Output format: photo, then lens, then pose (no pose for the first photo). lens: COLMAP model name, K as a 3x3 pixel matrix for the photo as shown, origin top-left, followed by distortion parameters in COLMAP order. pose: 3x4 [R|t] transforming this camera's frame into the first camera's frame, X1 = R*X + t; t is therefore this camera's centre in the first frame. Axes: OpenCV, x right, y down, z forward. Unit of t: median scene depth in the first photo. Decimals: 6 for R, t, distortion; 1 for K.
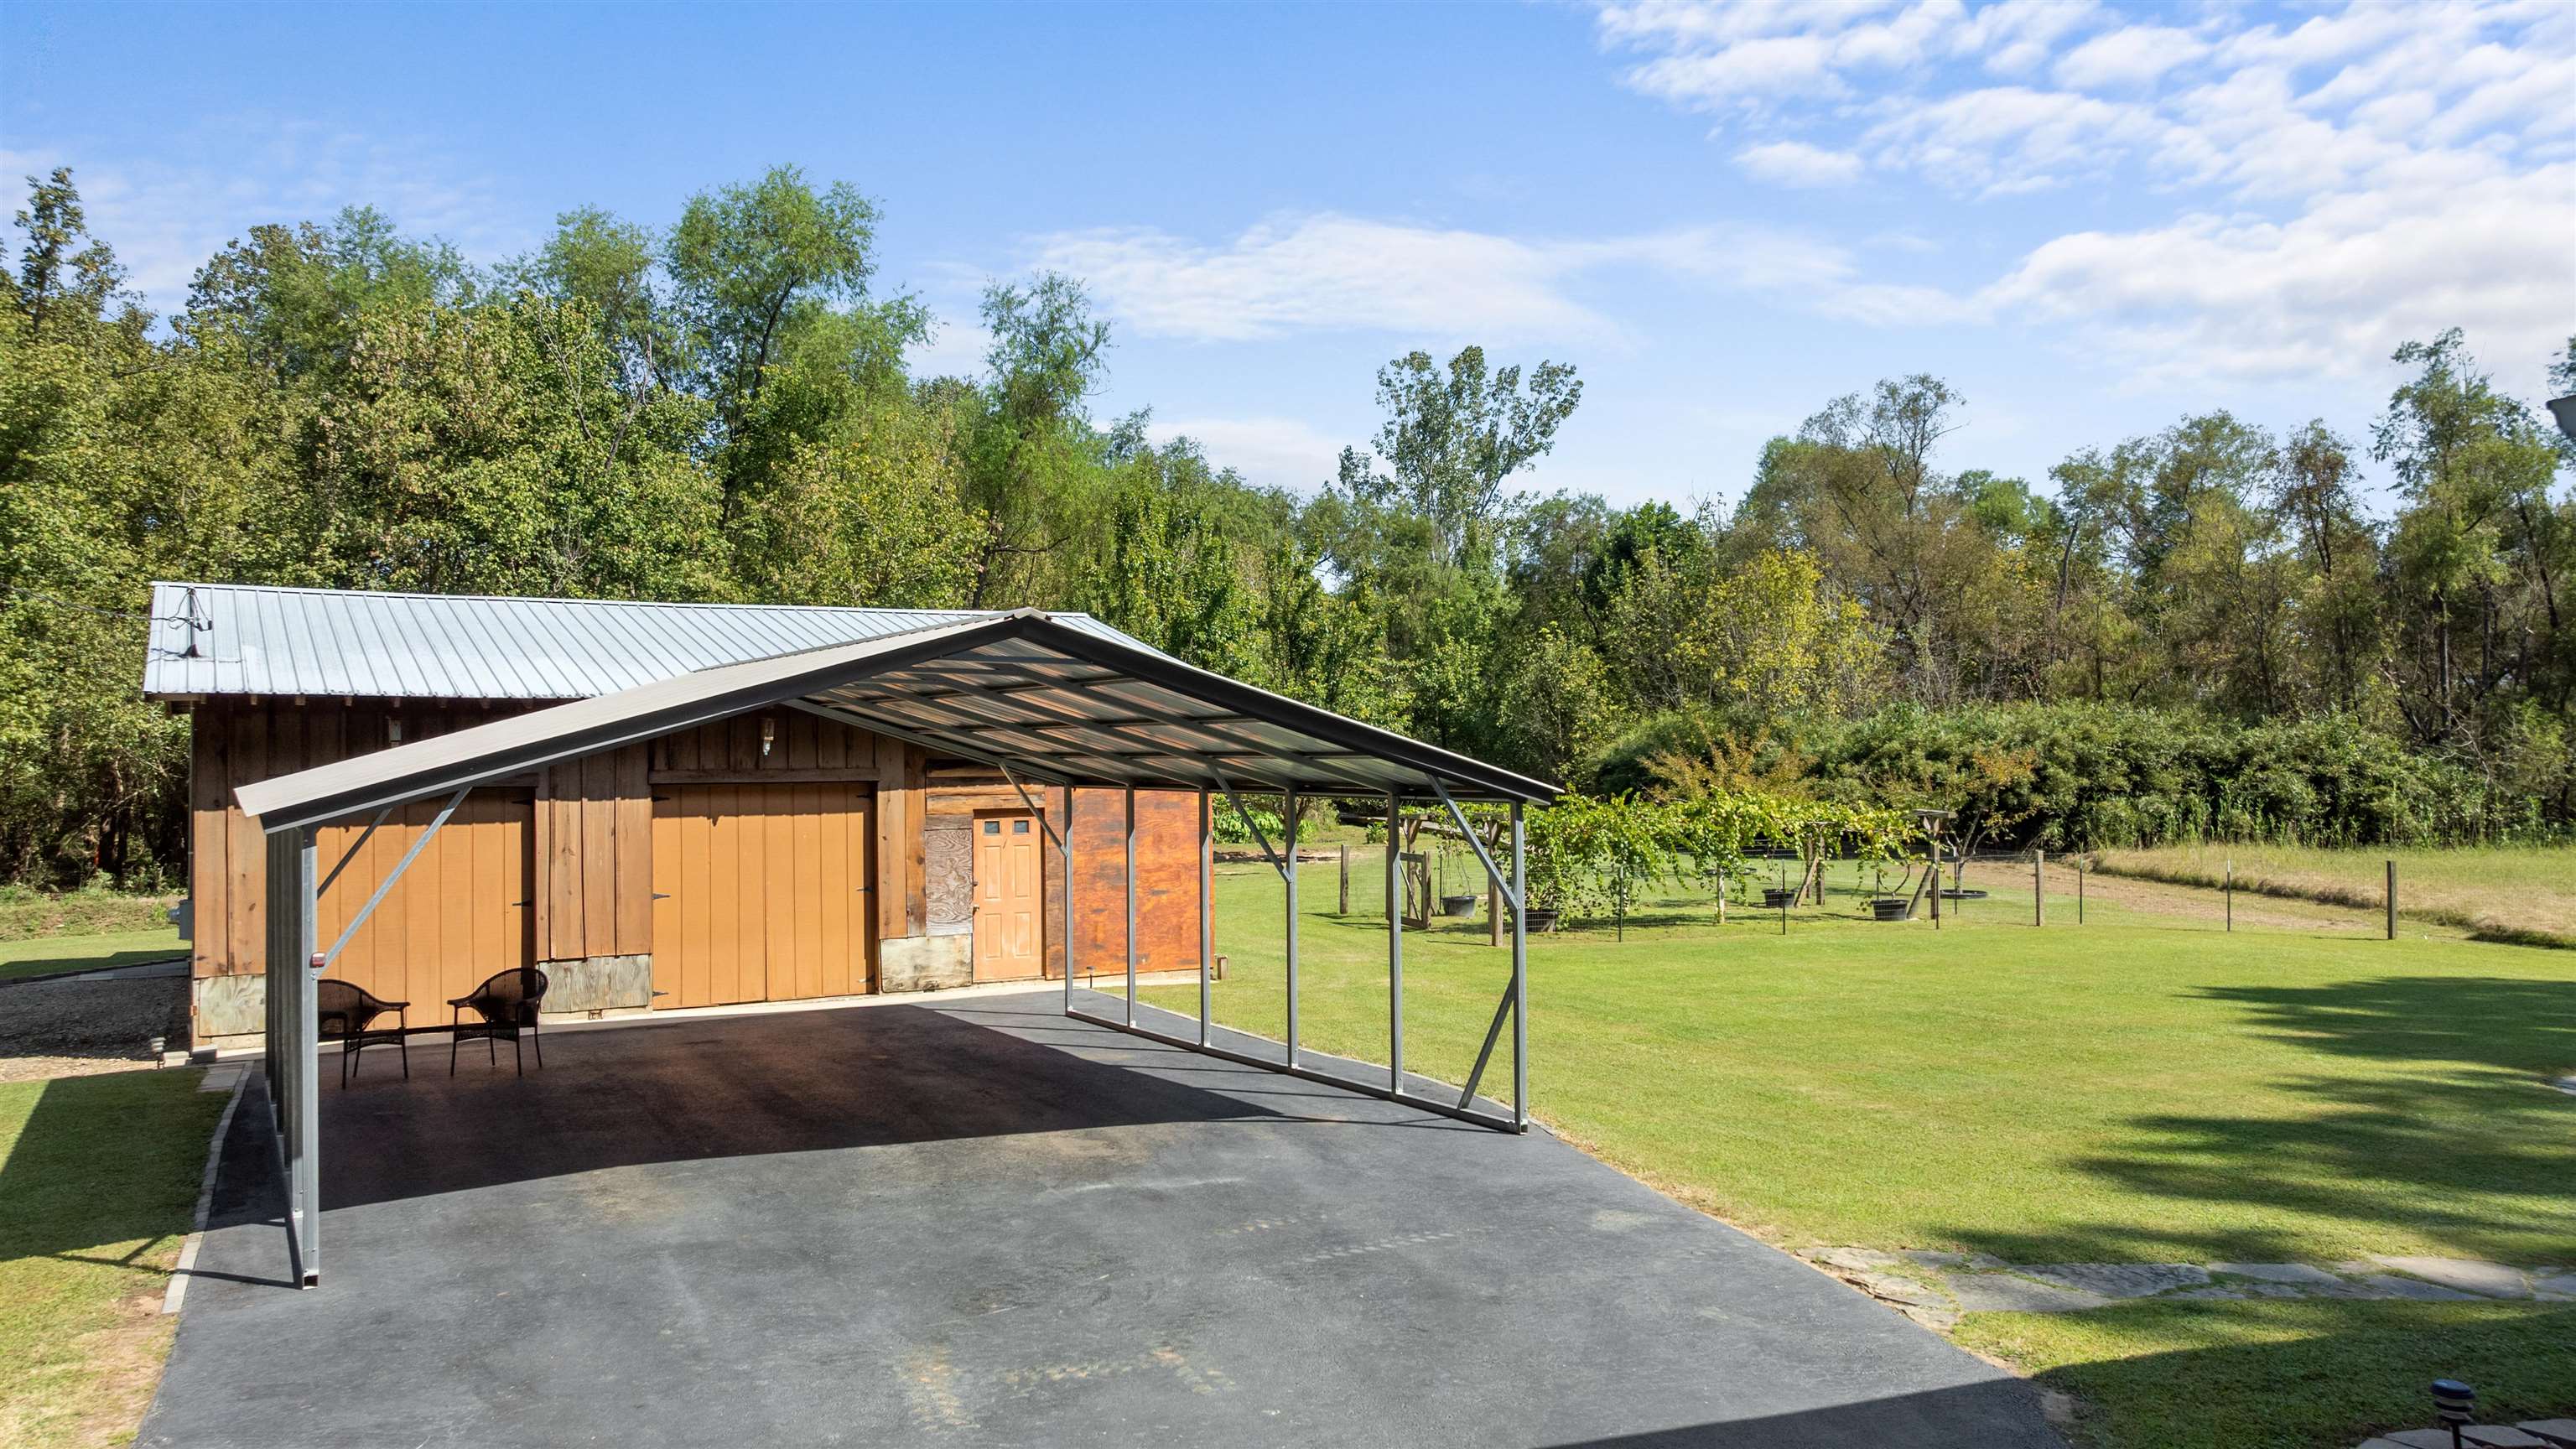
lens RADIAL K [[1794.8, 0, 1288.0], [0, 1794.8, 724.5], [0, 0, 1]] dist [-0.015134, -0.000521]
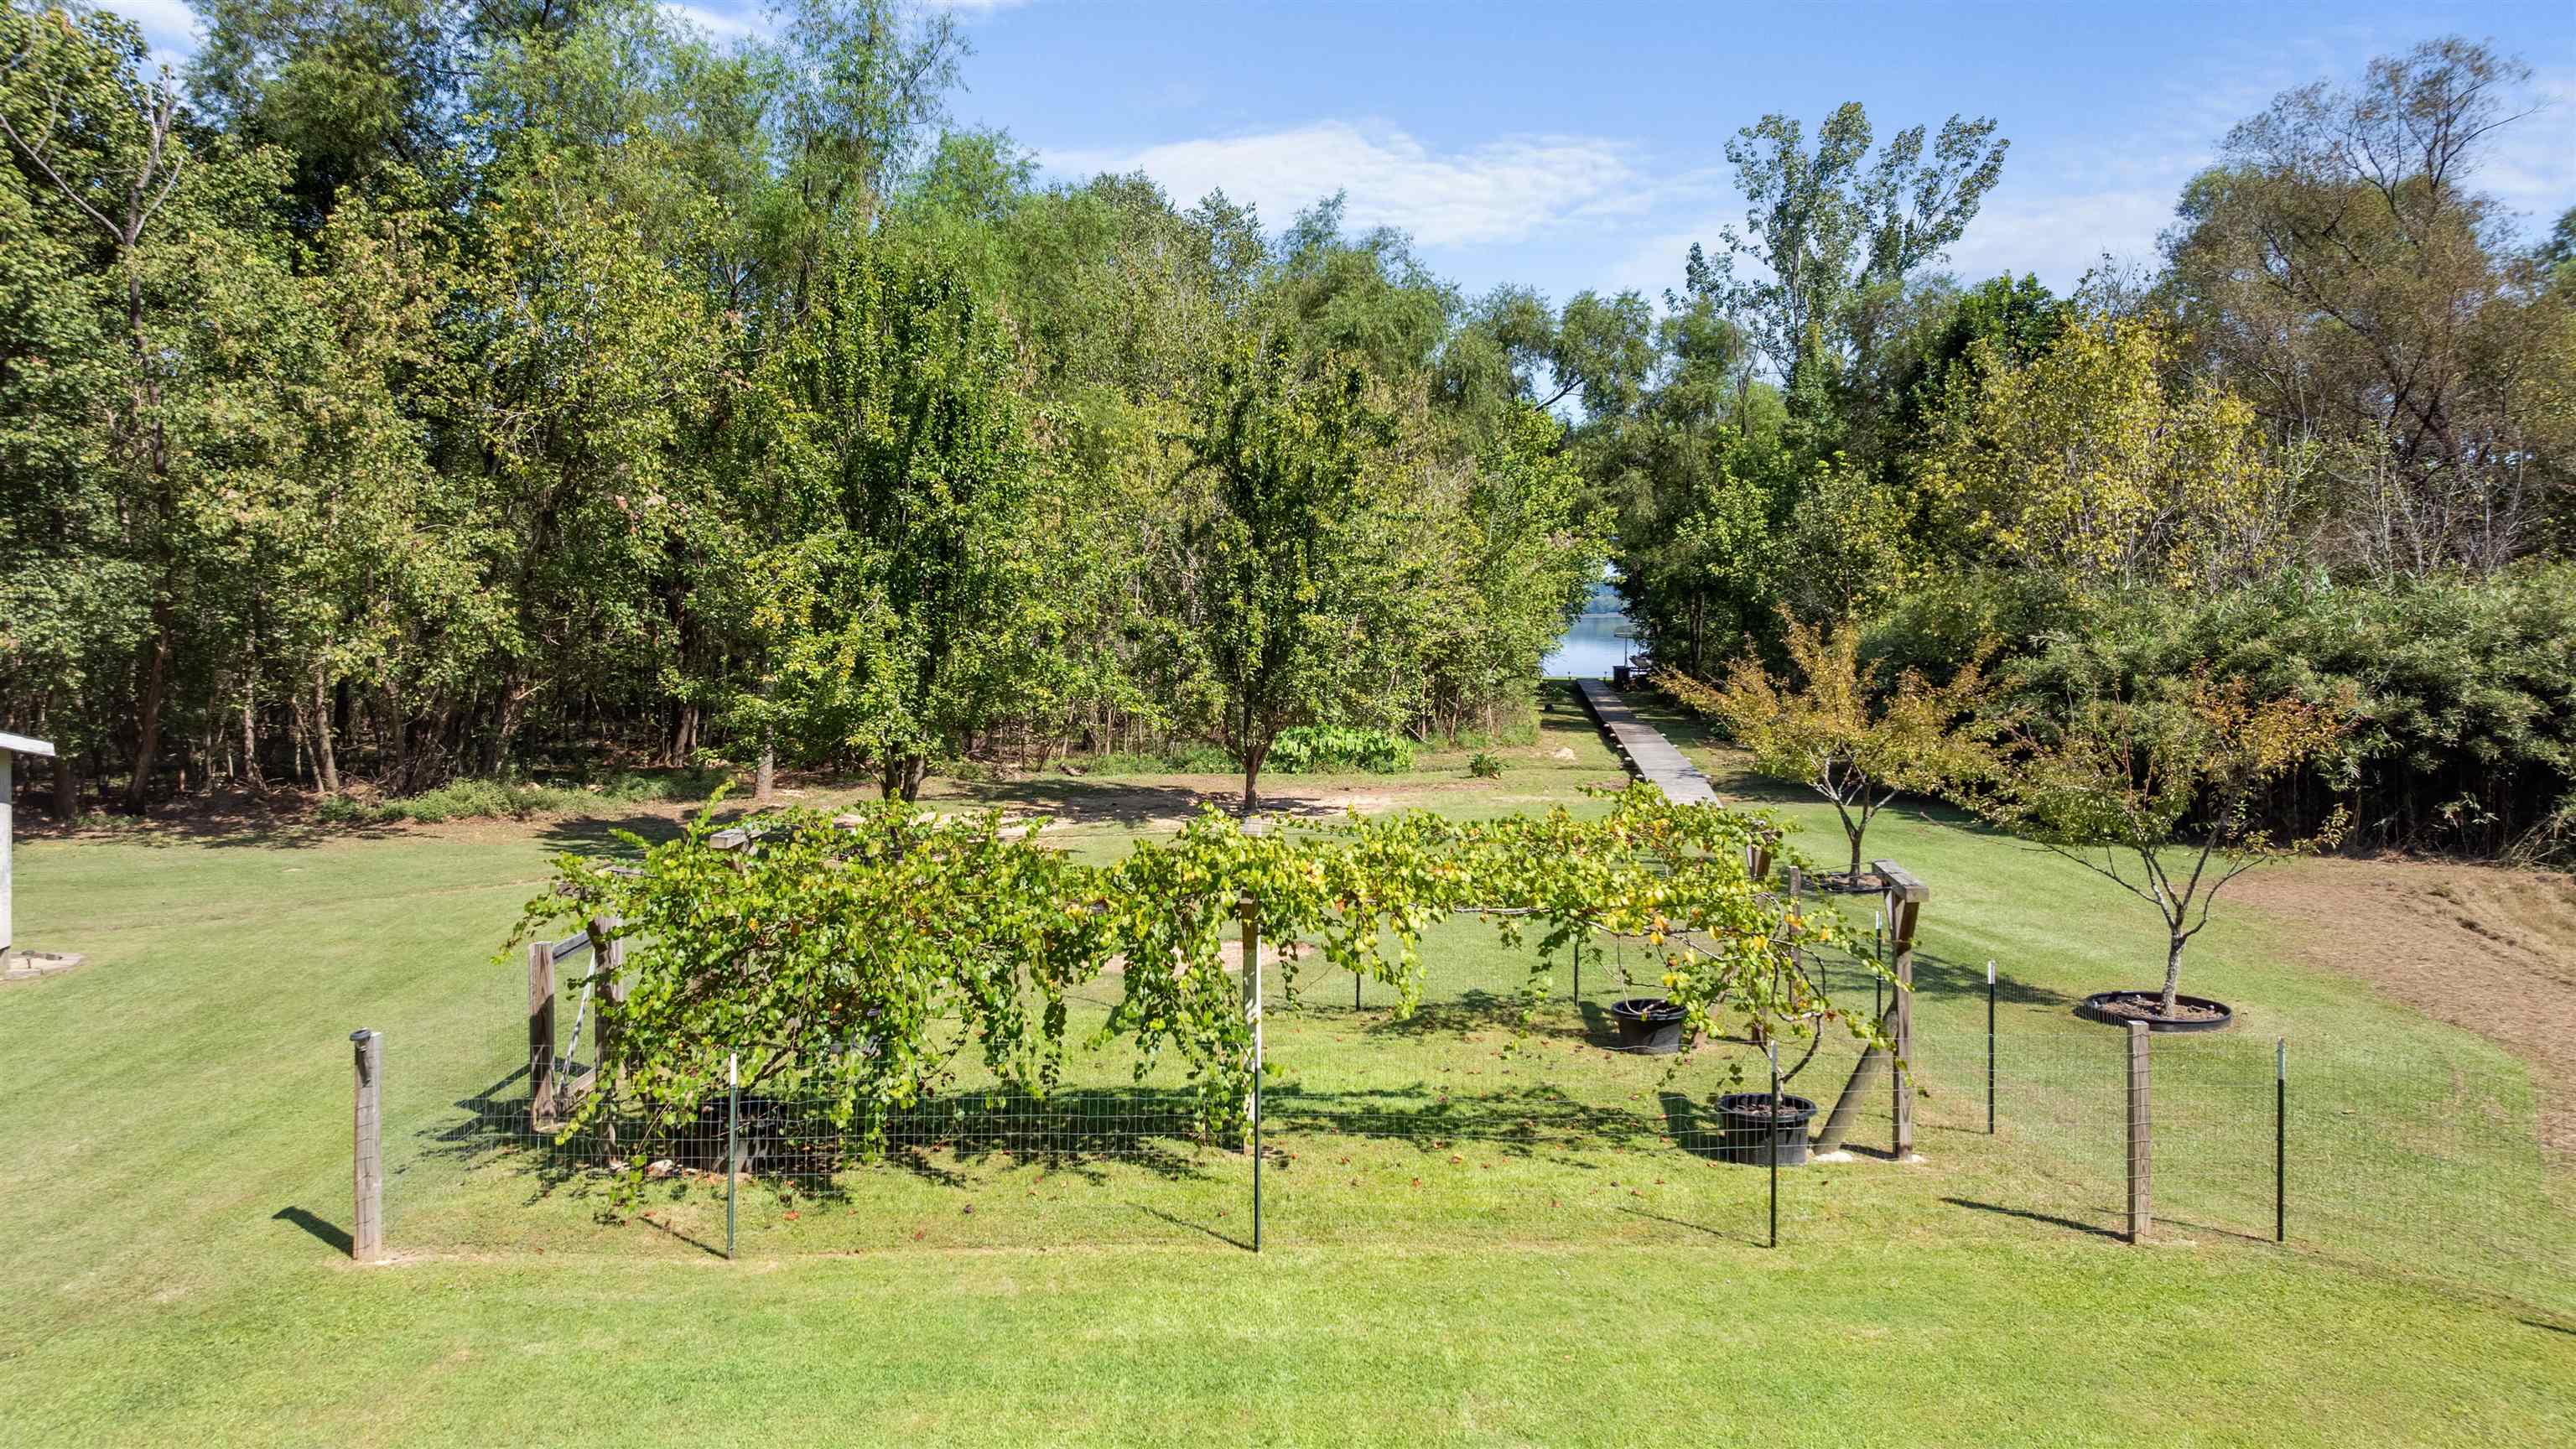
lens RADIAL K [[1814.6, 0, 1296.4], [0, 1814.6, 660.0], [0, 0, 1]] dist [-0.018385, 0.042982]
pose [[0.958936, 0.004846, -0.283580, 0.210195], [0.007595, 0.999057, 0.042758, -0.010619], [0.283520, -0.043156, 0.957995, 0.368448]]
